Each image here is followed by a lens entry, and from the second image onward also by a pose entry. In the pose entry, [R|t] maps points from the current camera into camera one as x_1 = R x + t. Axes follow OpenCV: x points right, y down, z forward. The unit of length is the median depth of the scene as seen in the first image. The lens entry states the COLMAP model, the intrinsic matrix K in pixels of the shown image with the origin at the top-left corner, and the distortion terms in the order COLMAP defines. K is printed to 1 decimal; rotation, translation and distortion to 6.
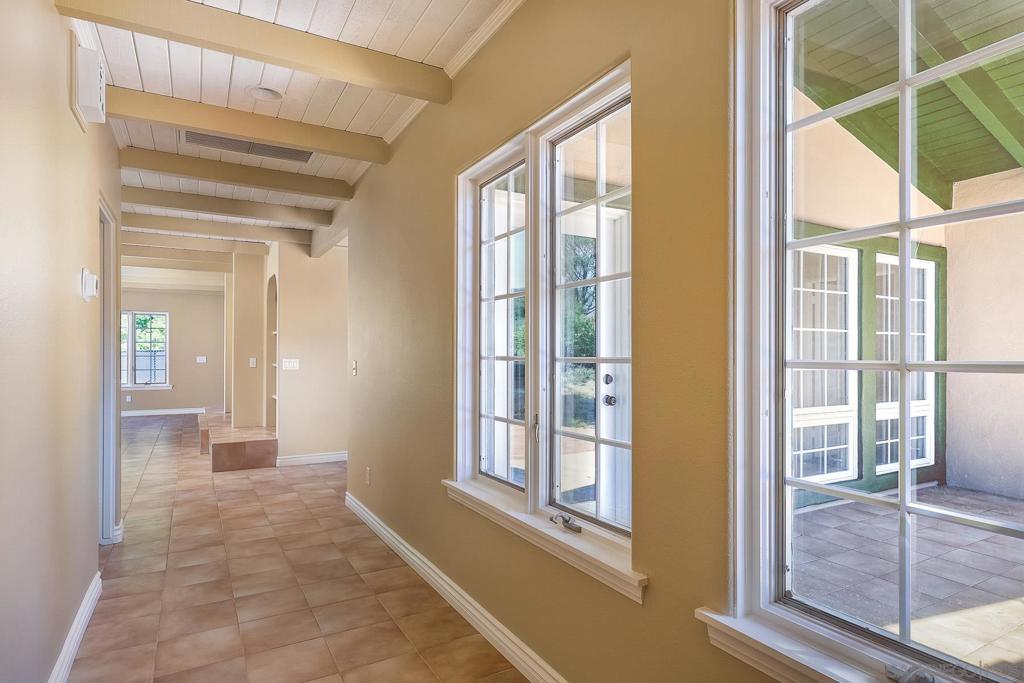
lens RADIAL K [[567.2, 0, 514.1], [0, 567.2, 345.0], [0, 0, 1]] dist [-0.022571, -0.001755]
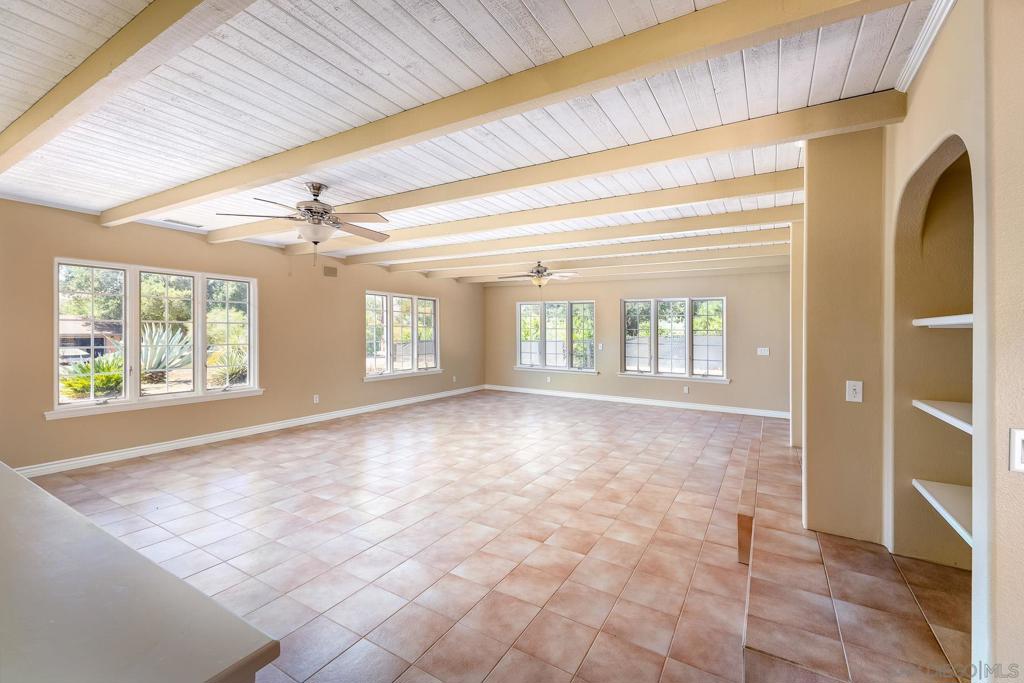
lens RADIAL K [[436.9, 0, 517.4], [0, 436.9, 327.3], [0, 0, 1]] dist [0.003364, 0.000099]
pose [[0.498625, -0.002145, -0.866815, -0.191488], [0.003830, 0.999993, -0.000272, -0.010323], [0.866809, -0.003184, 0.498630, 0.389990]]
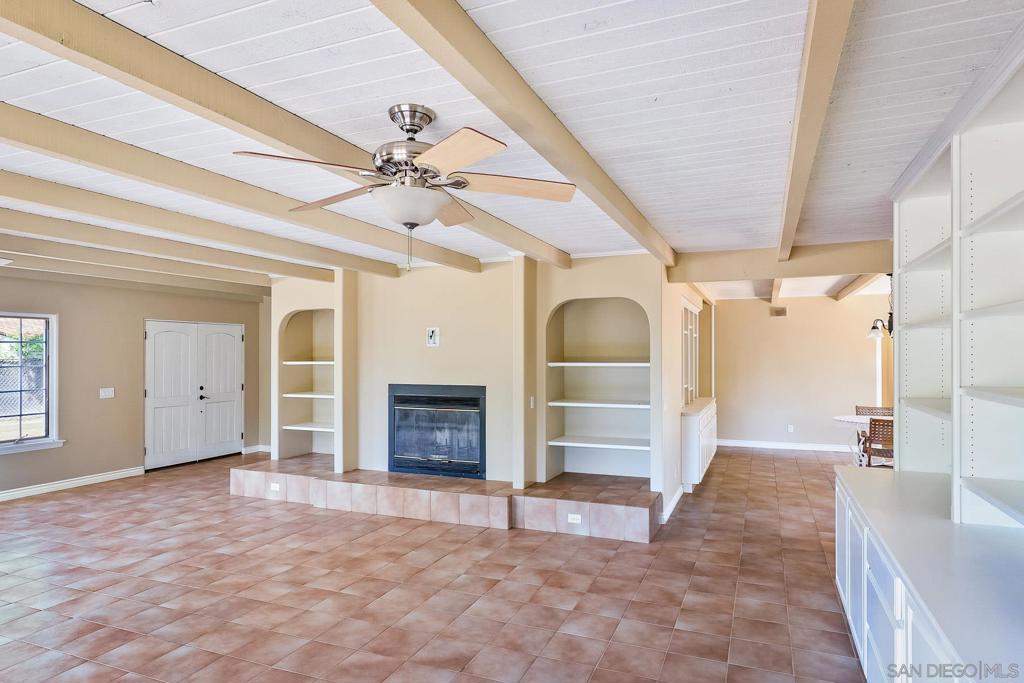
lens RADIAL K [[608.1, 0, 512.4], [0, 608.1, 345.0], [0, 0, 1]] dist [0.002292, 0.003472]
pose [[0.787560, 0.002200, 0.616234, -0.624155], [-0.005816, 0.999976, 0.003862, -0.030474], [-0.616210, -0.006625, 0.787554, 0.233862]]
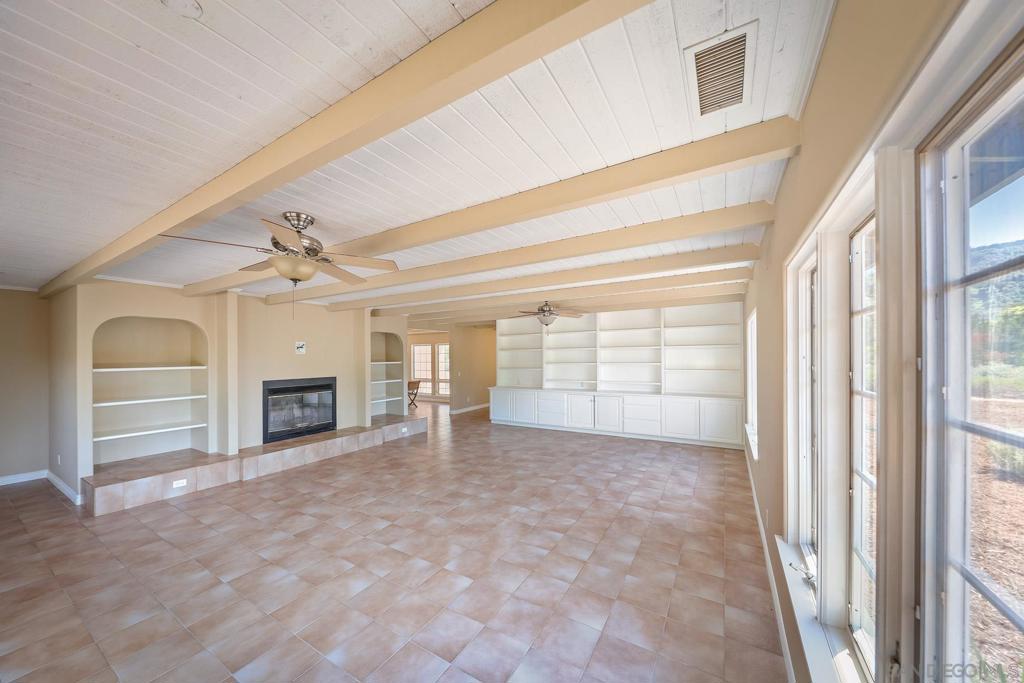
lens RADIAL K [[351.0, 0, 516.4], [0, 351.0, 357.2], [0, 0, 1]] dist [0.001812, 0.000003]
pose [[-0.503254, -0.001257, 0.864138, -0.922287], [-0.008075, 0.999962, -0.003248, -0.022568], [-0.864101, -0.008612, -0.503245, 0.704008]]
